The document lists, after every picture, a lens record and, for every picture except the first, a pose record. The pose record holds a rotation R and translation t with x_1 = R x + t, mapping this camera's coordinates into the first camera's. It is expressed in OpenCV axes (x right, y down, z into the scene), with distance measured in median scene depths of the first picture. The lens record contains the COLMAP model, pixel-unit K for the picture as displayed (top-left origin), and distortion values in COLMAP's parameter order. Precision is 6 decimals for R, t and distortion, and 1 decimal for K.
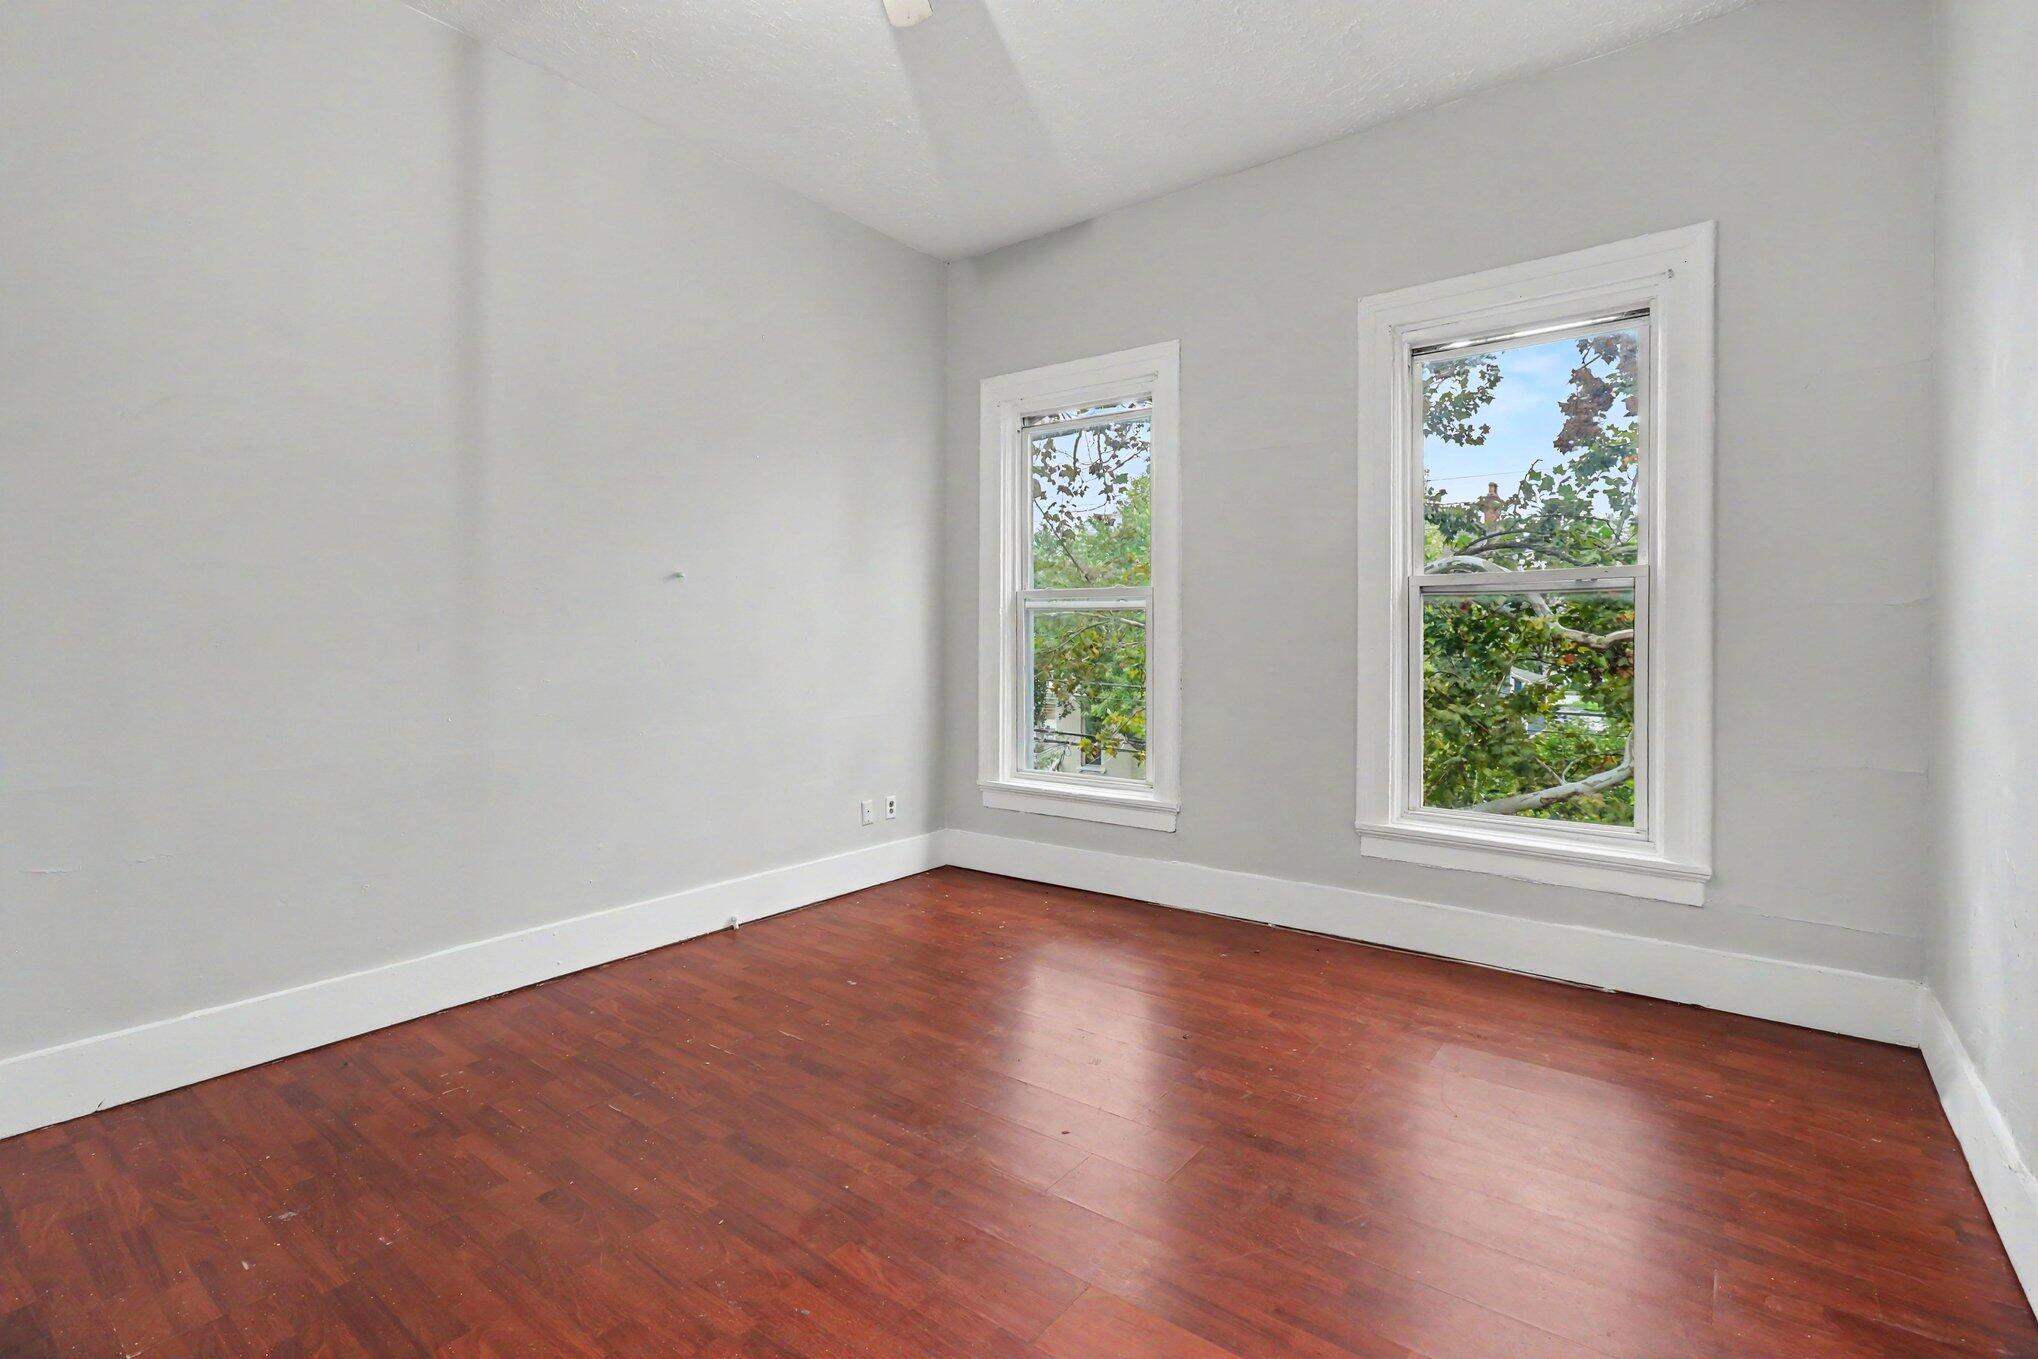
lens RADIAL K [[949.0, 0, 1029.1], [0, 949.0, 675.0], [0, 0, 1]] dist [-0.013789, 0.005587]
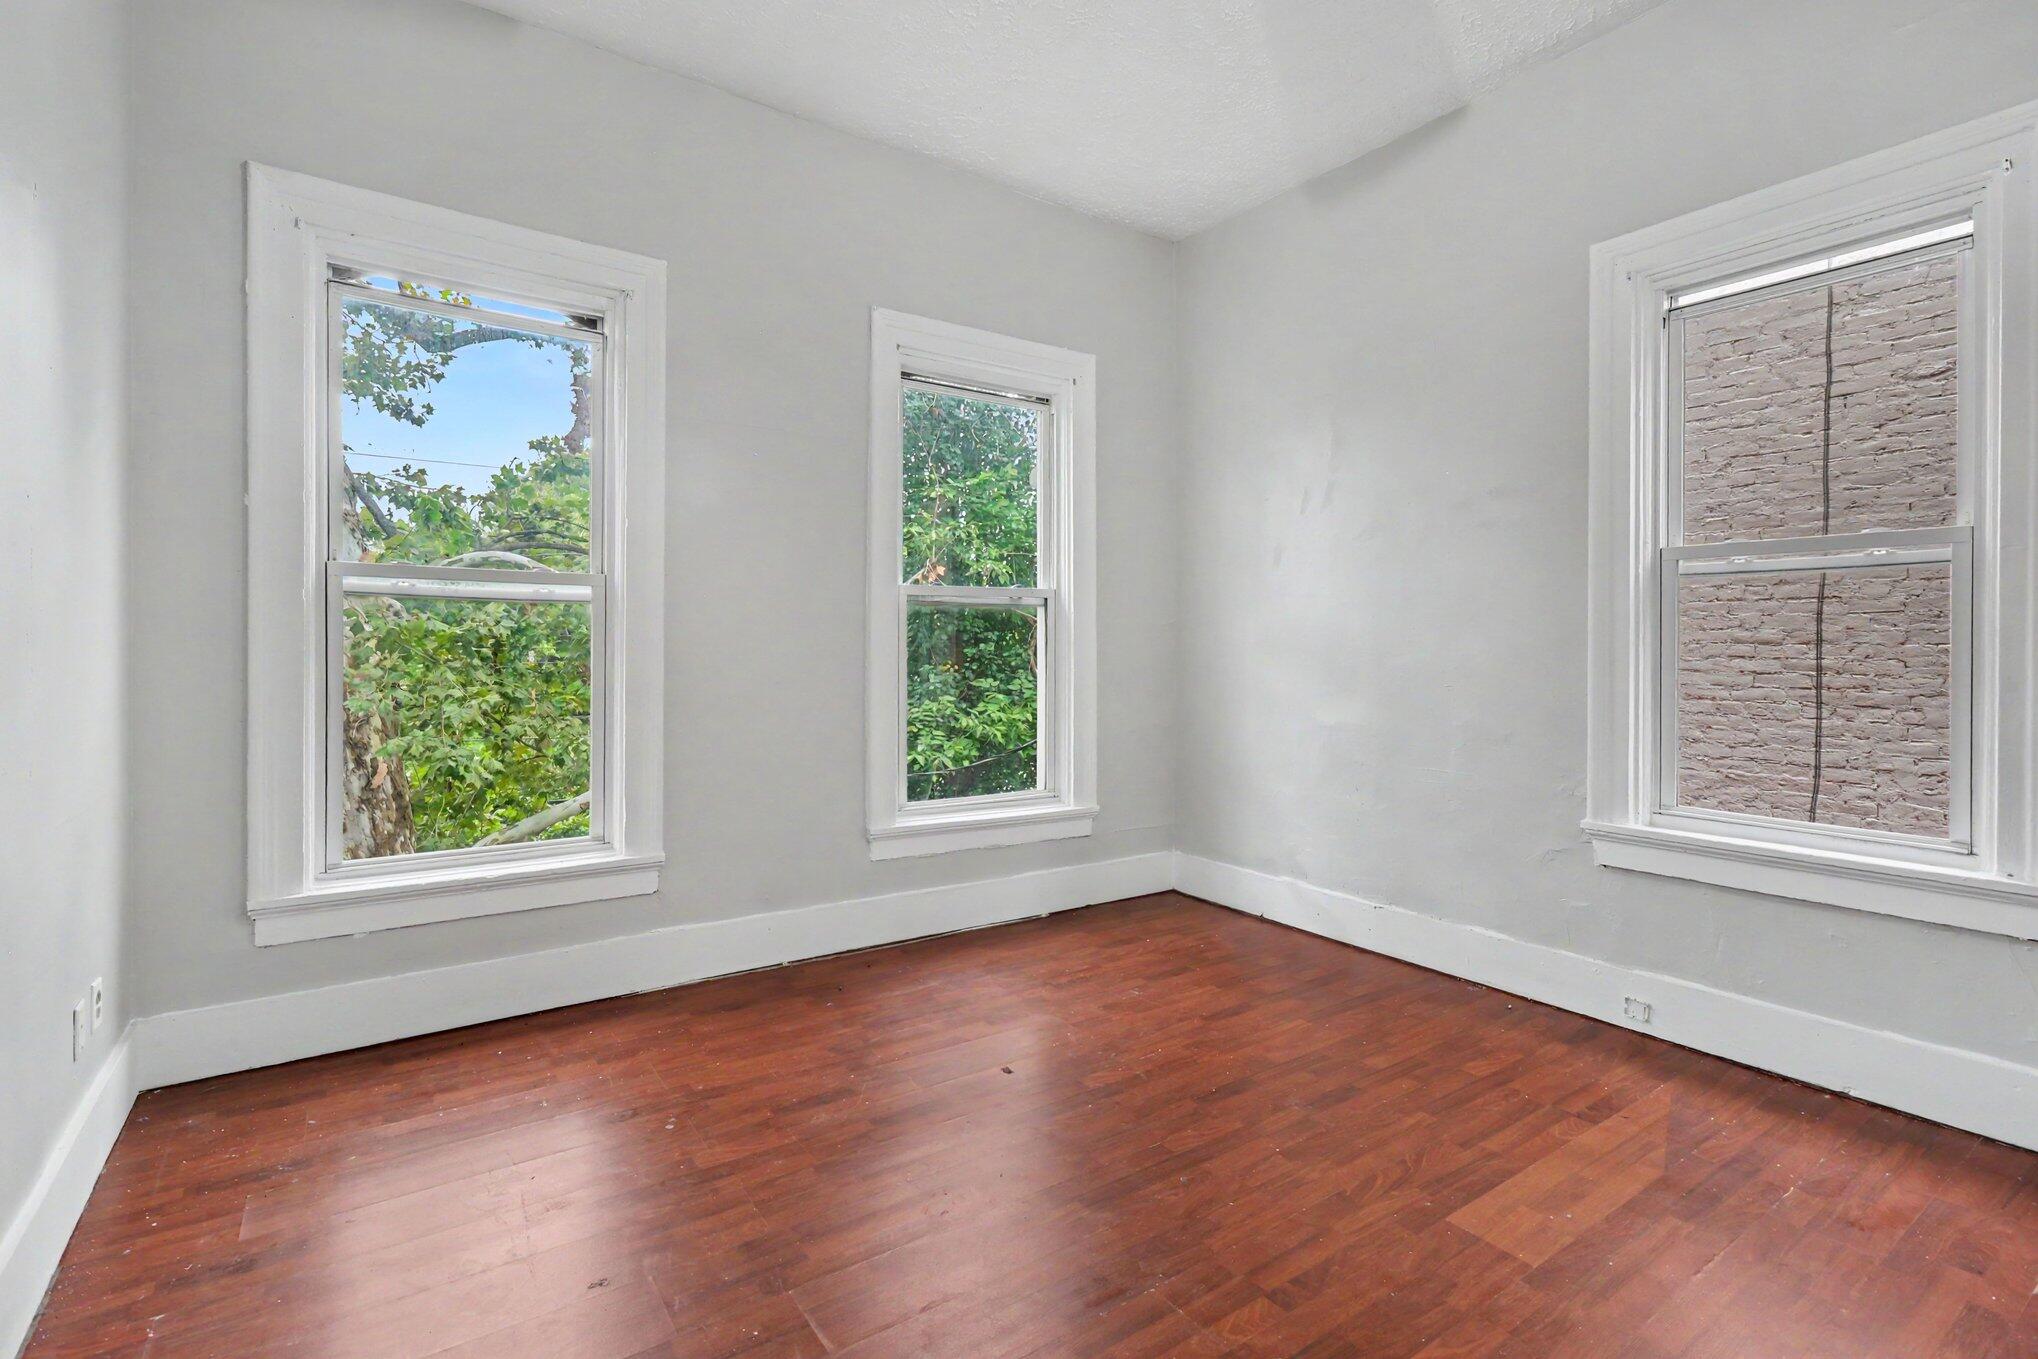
lens RADIAL K [[949.0, 0, 1010.3], [0, 949.0, 686.2], [0, 0, 1]] dist [-0.013789, 0.005587]
pose [[0.300788, -0.033904, 0.953088, -0.518896], [0.027136, 0.999268, 0.026983, -0.016367], [-0.953305, 0.017747, 0.301488, 0.517880]]
